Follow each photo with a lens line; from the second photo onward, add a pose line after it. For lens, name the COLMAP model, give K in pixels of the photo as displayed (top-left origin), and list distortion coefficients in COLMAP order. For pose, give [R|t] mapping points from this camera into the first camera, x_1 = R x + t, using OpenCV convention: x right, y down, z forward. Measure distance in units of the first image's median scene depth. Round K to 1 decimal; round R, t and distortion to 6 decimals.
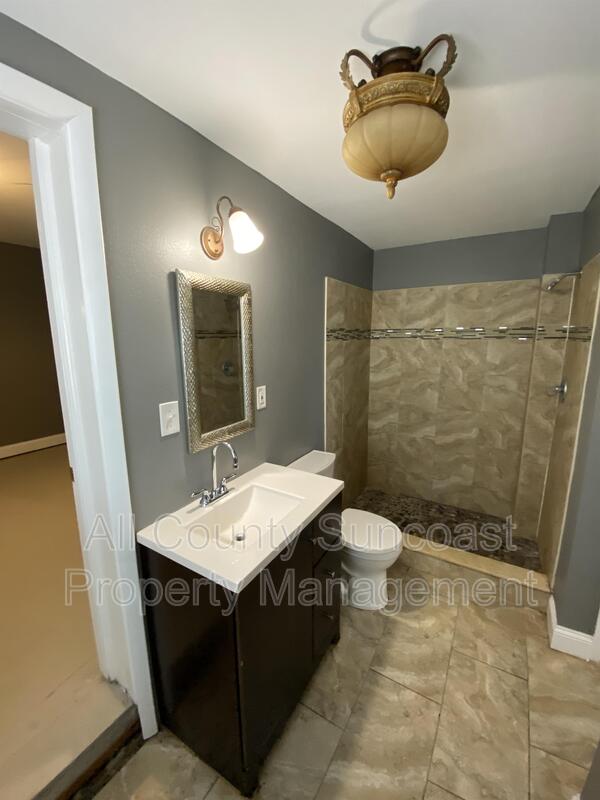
lens RADIAL K [[334.7, 0, 300.0], [0, 334.7, 400.0], [0, 0, 1]] dist [-0.001242, -0.016499]
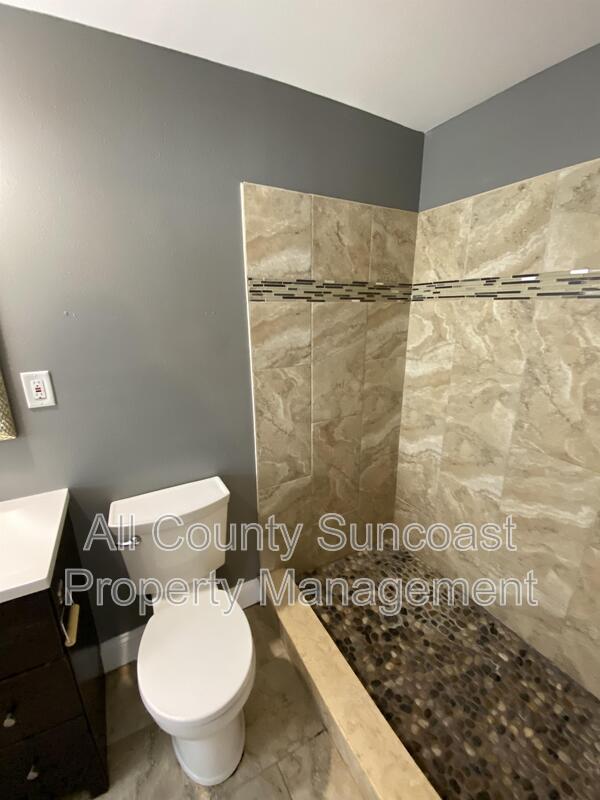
lens RADIAL K [[334.7, 0, 300.0], [0, 334.7, 400.0], [0, 0, 1]] dist [-0.001242, -0.016499]
pose [[0.861540, 0.136885, -0.488888, 0.374679], [-0.094720, 0.989397, 0.110103, -0.063147], [0.498776, -0.048550, 0.865370, 0.427771]]
